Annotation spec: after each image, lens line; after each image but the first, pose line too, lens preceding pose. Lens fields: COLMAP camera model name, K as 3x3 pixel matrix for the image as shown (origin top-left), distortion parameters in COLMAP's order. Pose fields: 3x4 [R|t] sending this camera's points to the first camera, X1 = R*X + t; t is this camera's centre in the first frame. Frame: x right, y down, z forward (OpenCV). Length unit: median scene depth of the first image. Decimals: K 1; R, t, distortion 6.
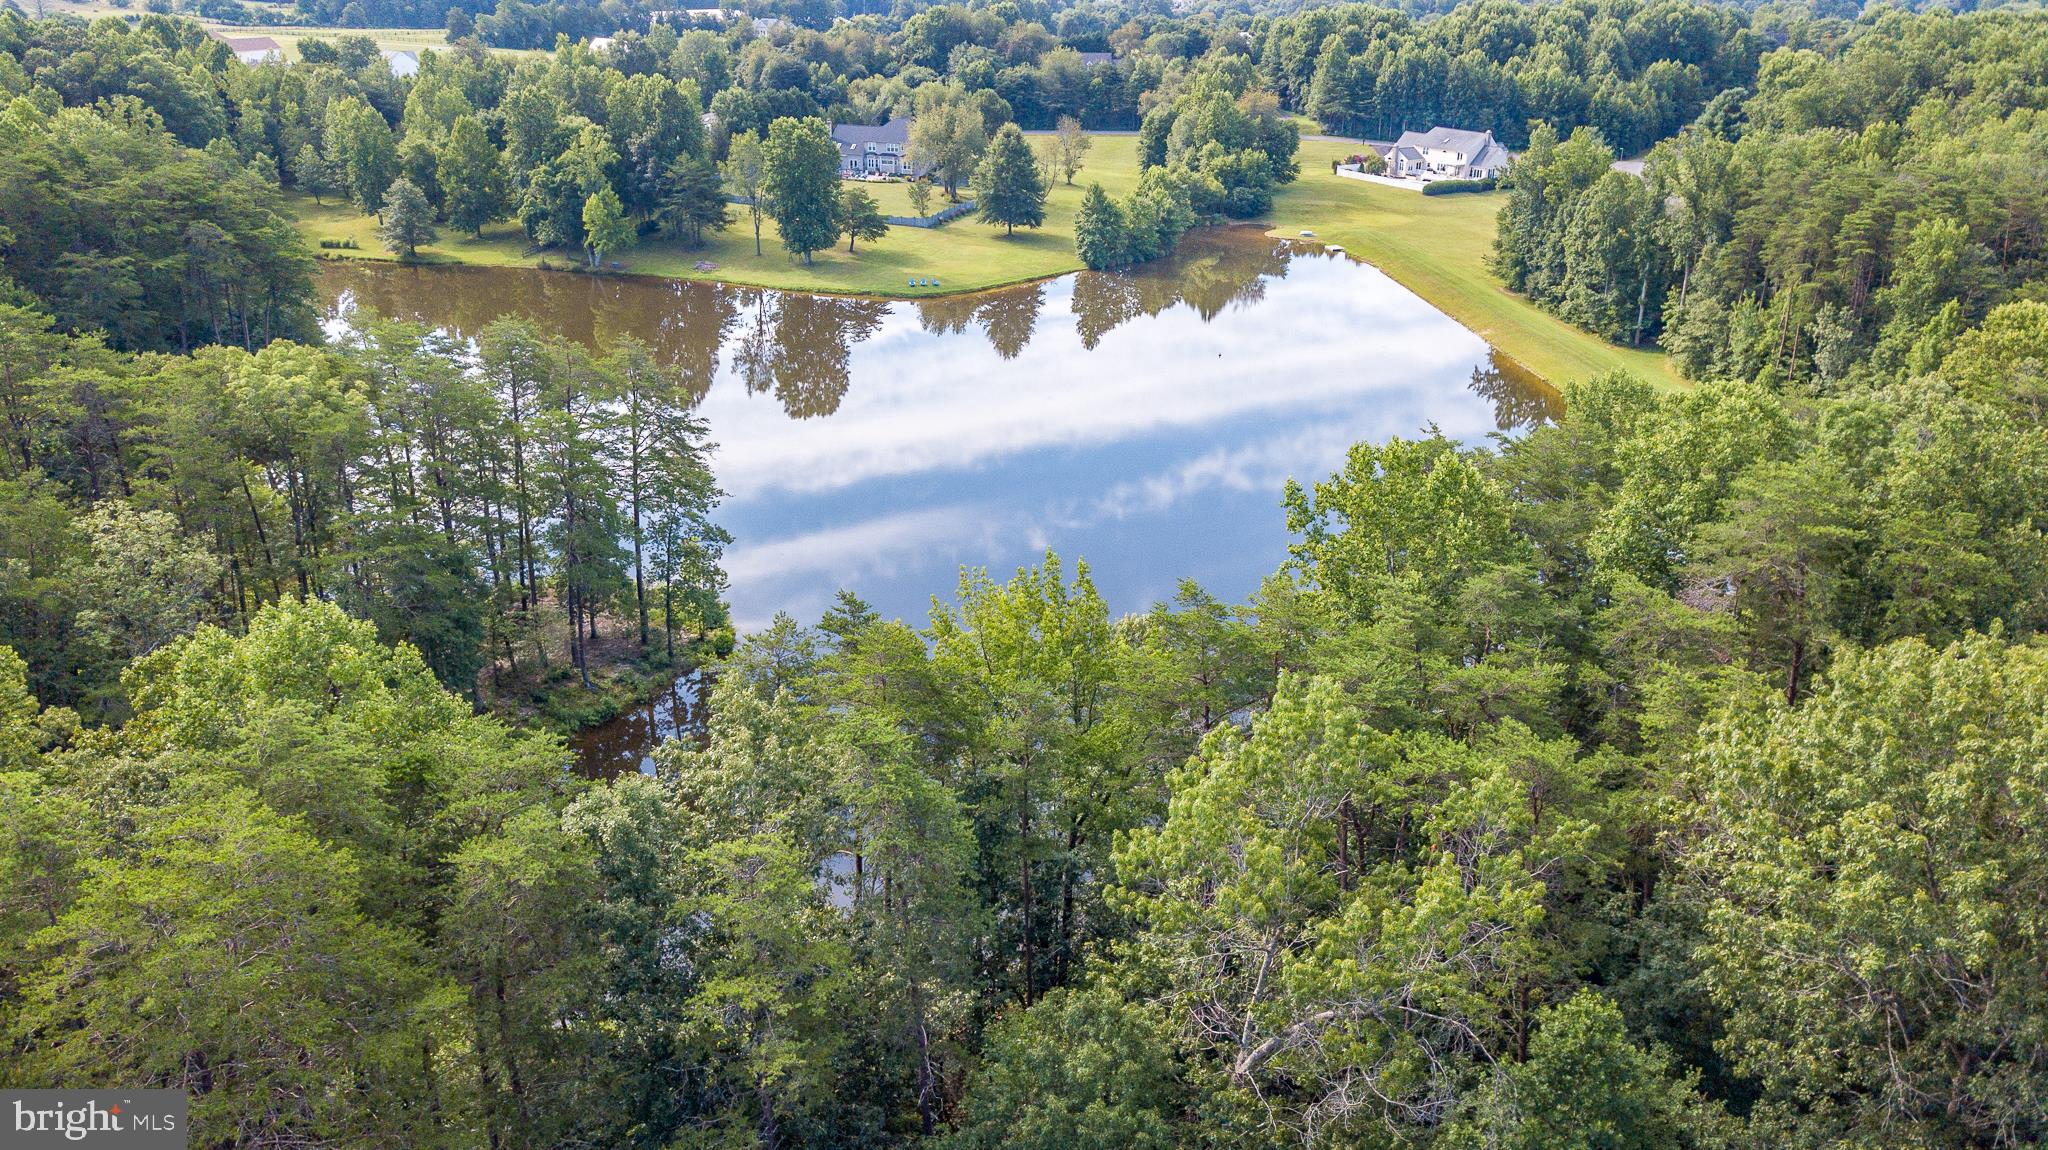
lens RADIAL K [[1602.0, 0, 1010.8], [0, 1602.0, 575.7], [0, 0, 1]] dist [0.034298, -0.002447]
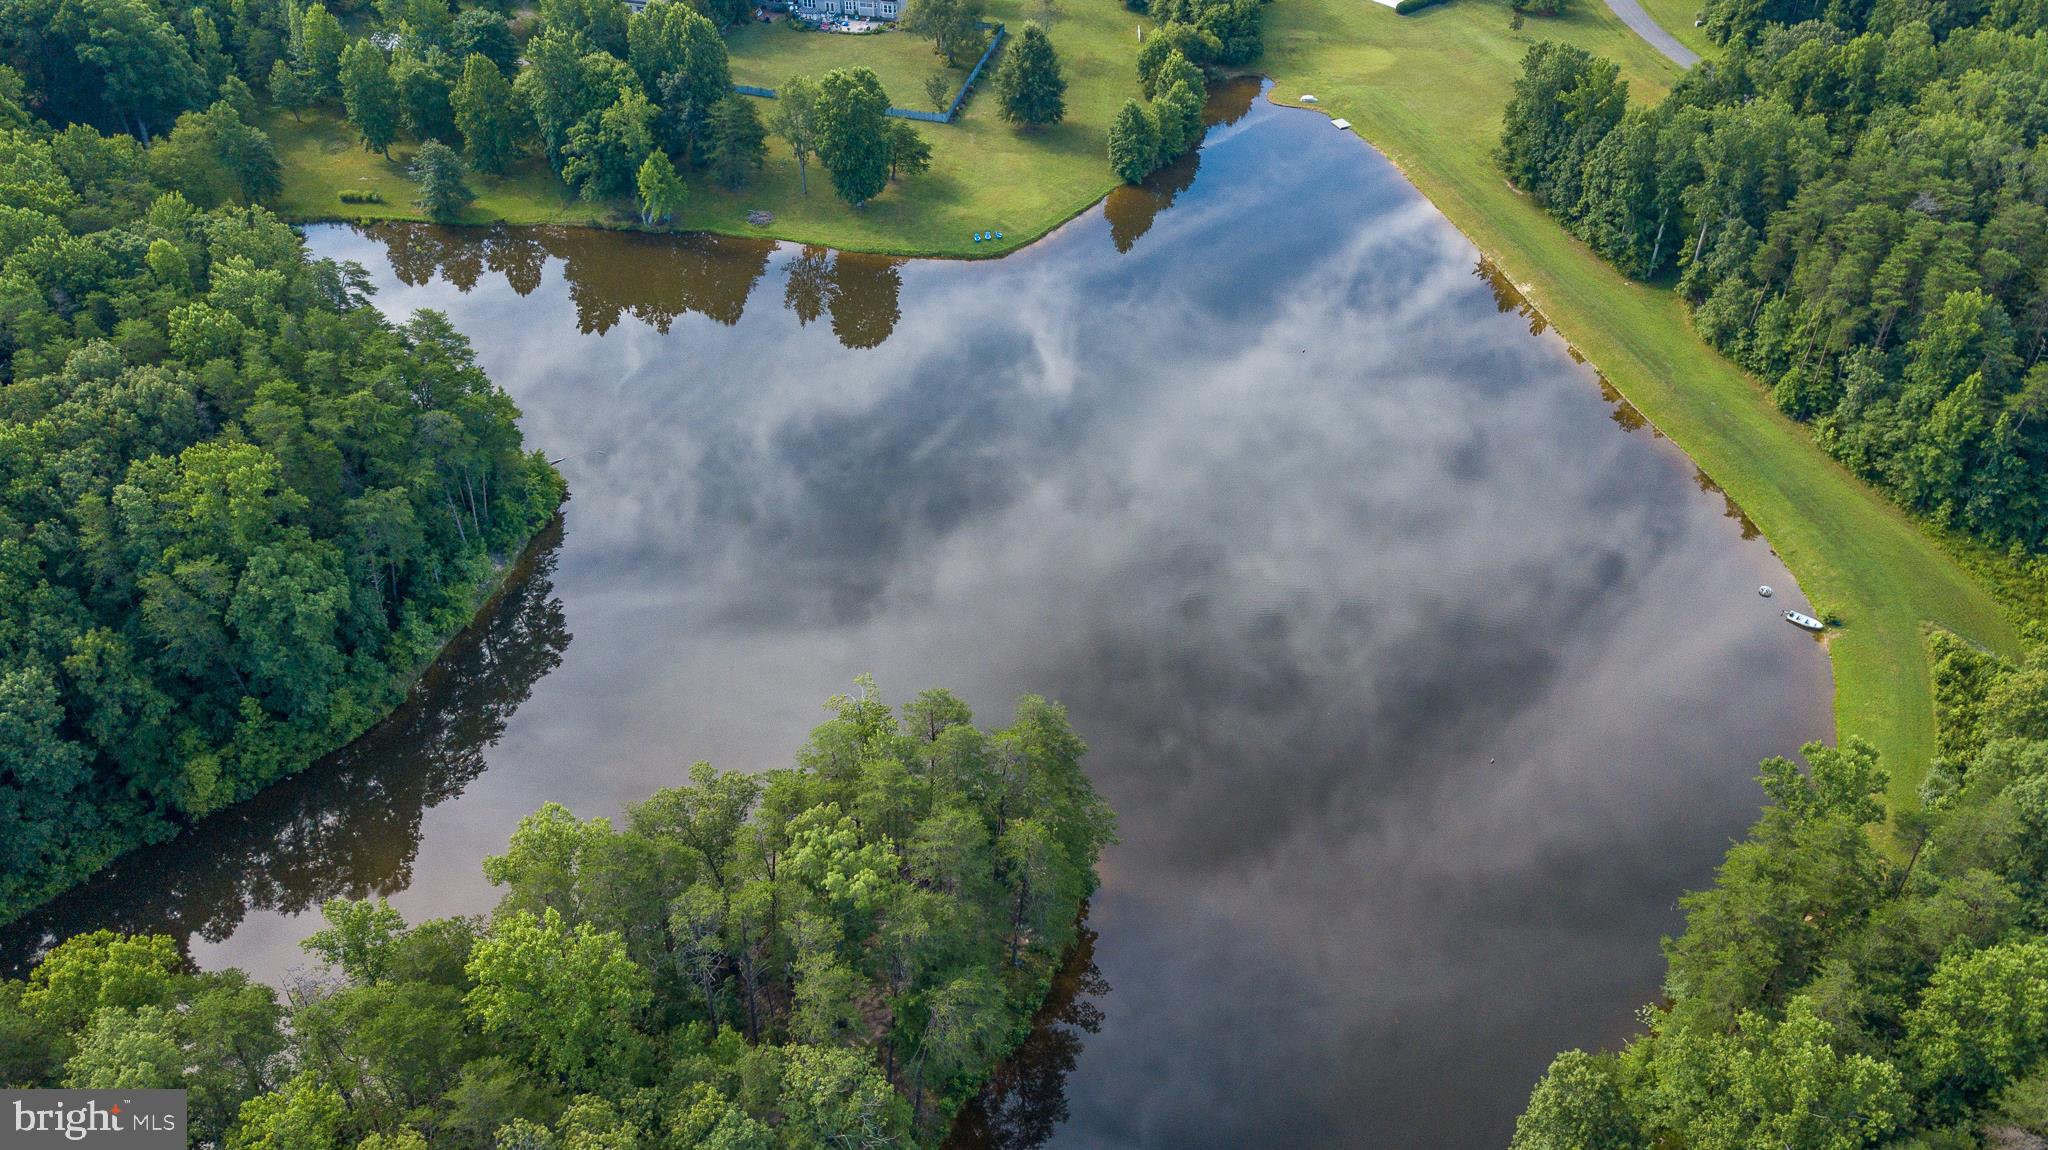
lens RADIAL K [[1602.0, 0, 1025.9], [0, 1602.0, 579.4], [0, 0, 1]] dist [0.034298, -0.002447]
pose [[0.988354, -0.095635, 0.118362, -0.168034], [0.057764, 0.955400, 0.289612, -0.260762], [-0.140780, -0.279402, 0.949798, -0.046803]]
